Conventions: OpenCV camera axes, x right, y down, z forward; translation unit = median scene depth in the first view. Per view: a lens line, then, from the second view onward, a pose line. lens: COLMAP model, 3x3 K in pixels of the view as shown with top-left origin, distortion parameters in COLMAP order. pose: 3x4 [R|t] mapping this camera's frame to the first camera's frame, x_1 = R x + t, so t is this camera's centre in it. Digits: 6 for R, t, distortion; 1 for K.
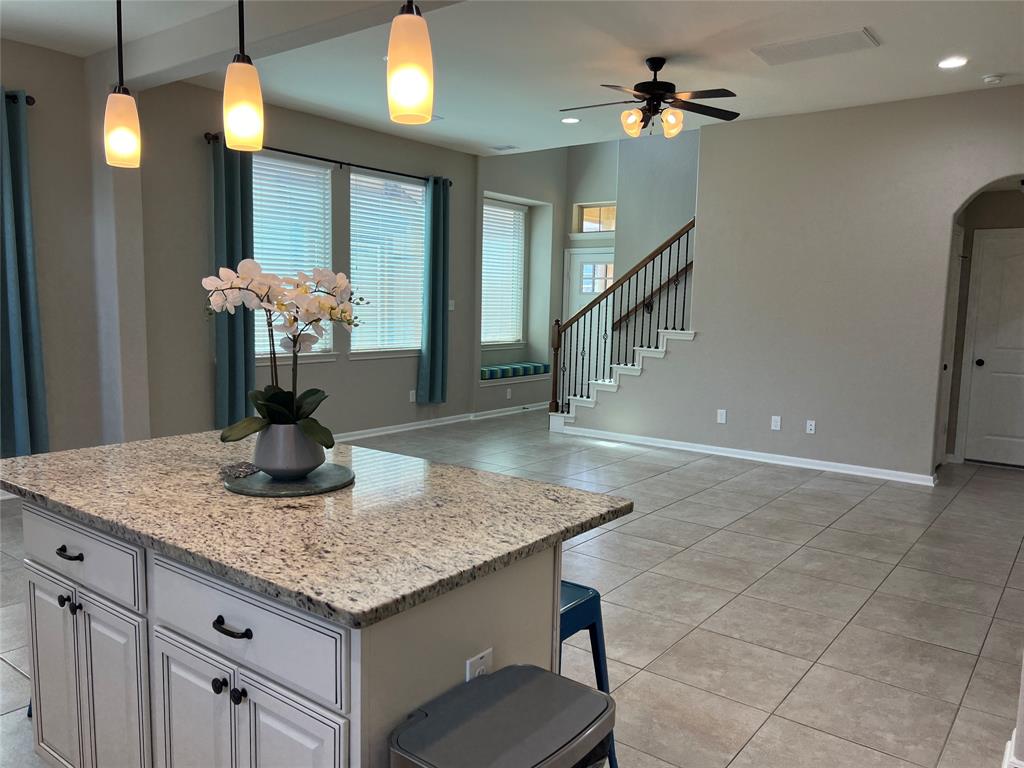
lens RADIAL K [[770.9, 0, 506.0], [0, 770.9, 391.6], [0, 0, 1]] dist [0.050187, -0.061628]
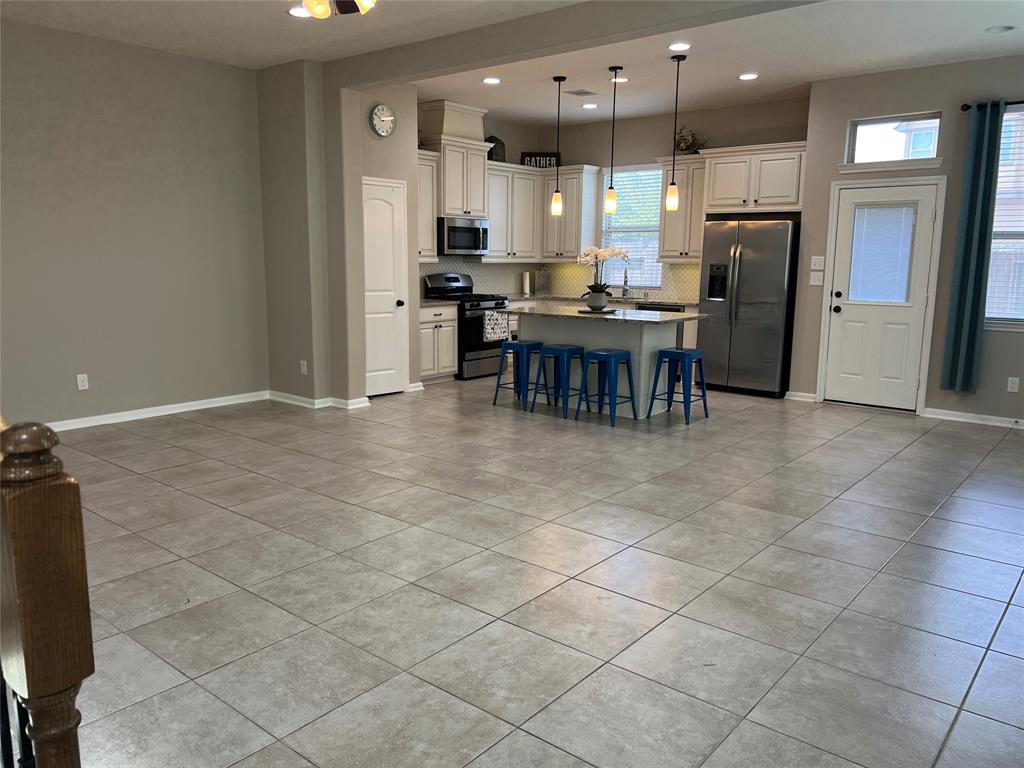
lens RADIAL K [[770.9, 0, 503.7], [0, 770.9, 380.3], [0, 0, 1]] dist [0.050187, -0.061628]
pose [[-0.998676, -0.036626, 0.036112, -0.004882], [-0.025134, 0.960063, 0.278652, -0.315834], [-0.044875, 0.277376, -0.959713, 2.641934]]
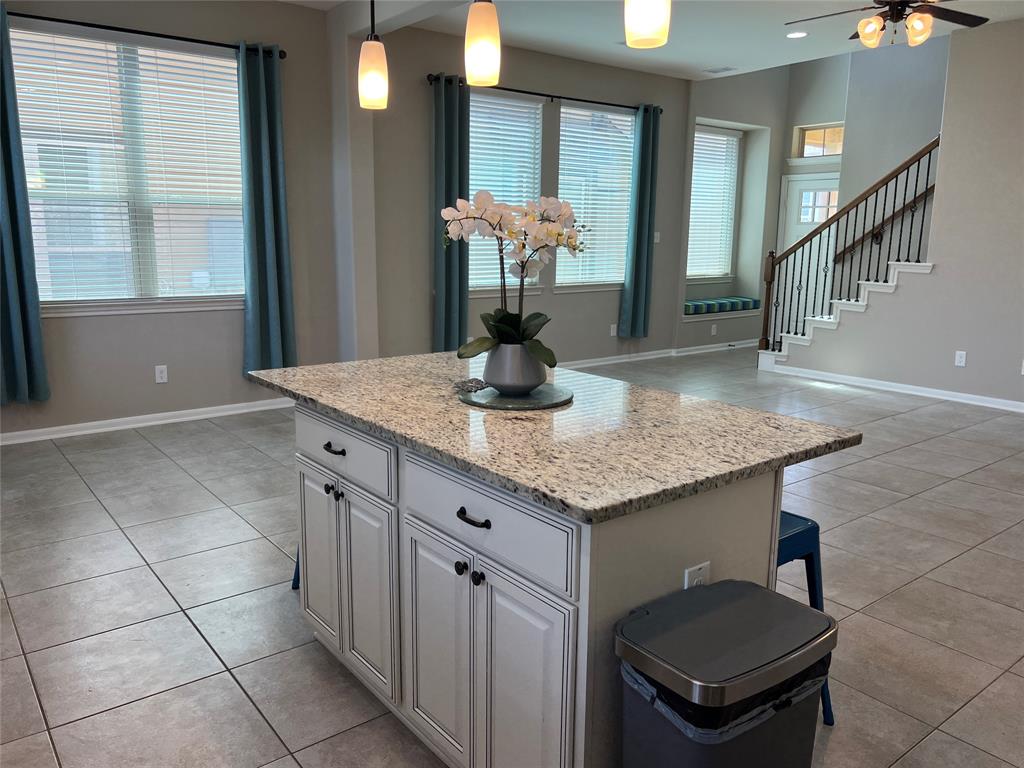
lens RADIAL K [[770.9, 0, 500.6], [0, 770.9, 376.4], [0, 0, 1]] dist [0.050187, -0.061628]
pose [[0.966400, 0.035956, -0.254517, -0.015845], [-0.020174, 0.997723, 0.064350, 0.011101], [0.256251, -0.057053, 0.964925, -0.027234]]
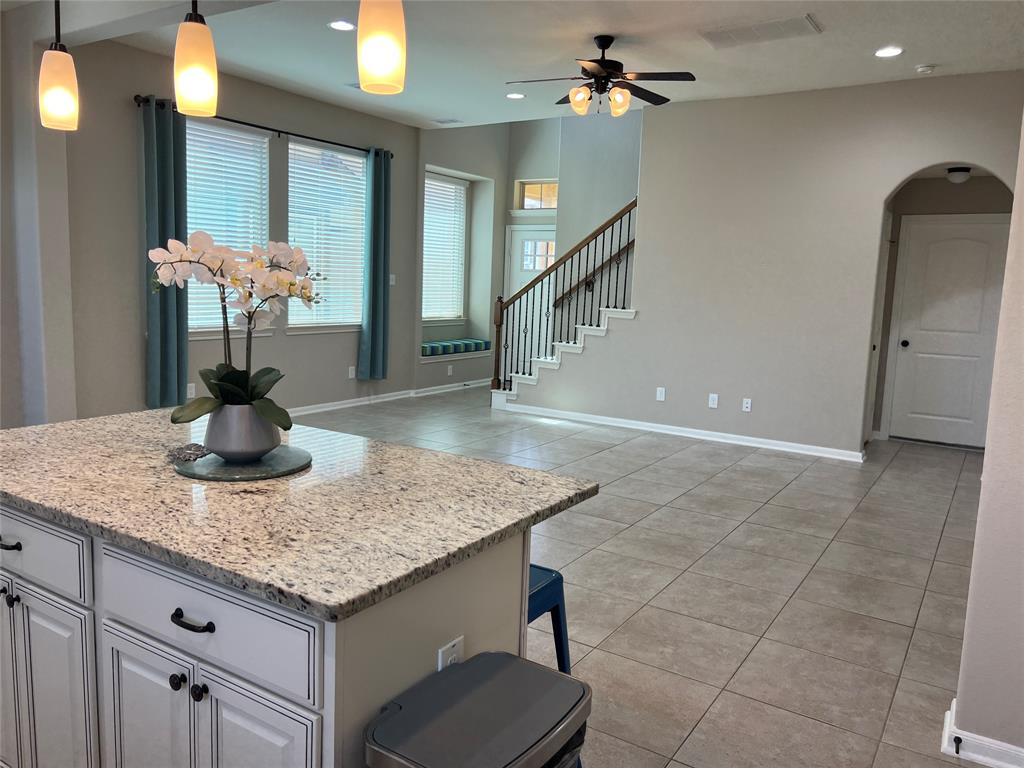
lens RADIAL K [[770.9, 0, 501.2], [0, 770.9, 378.7], [0, 0, 1]] dist [0.050187, -0.061628]
pose [[0.996806, 0.005780, 0.079648, -0.024024], [-0.006977, 0.999867, 0.014755, -0.003802], [-0.079552, -0.015263, 0.996714, 0.012899]]
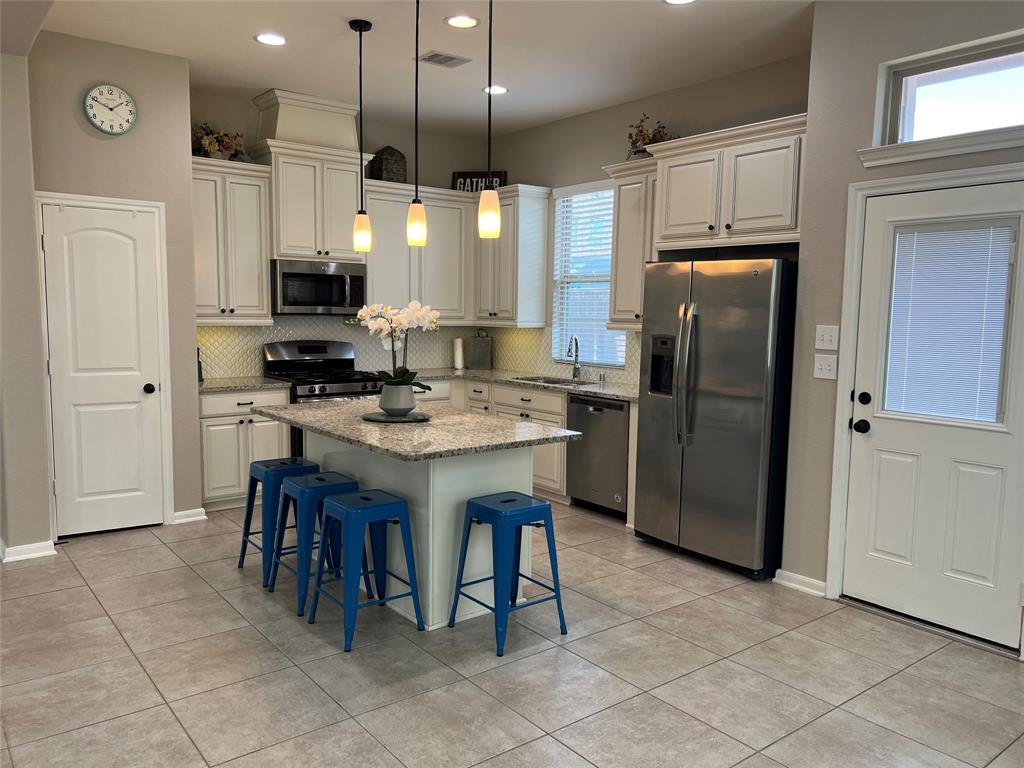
lens RADIAL K [[770.9, 0, 504.4], [0, 770.9, 388.3], [0, 0, 1]] dist [0.050187, -0.061628]
pose [[-0.967480, -0.060749, 0.245545, -0.610317], [-0.004356, 0.974590, 0.223955, -0.230799], [-0.252910, 0.215603, -0.943161, 1.662256]]
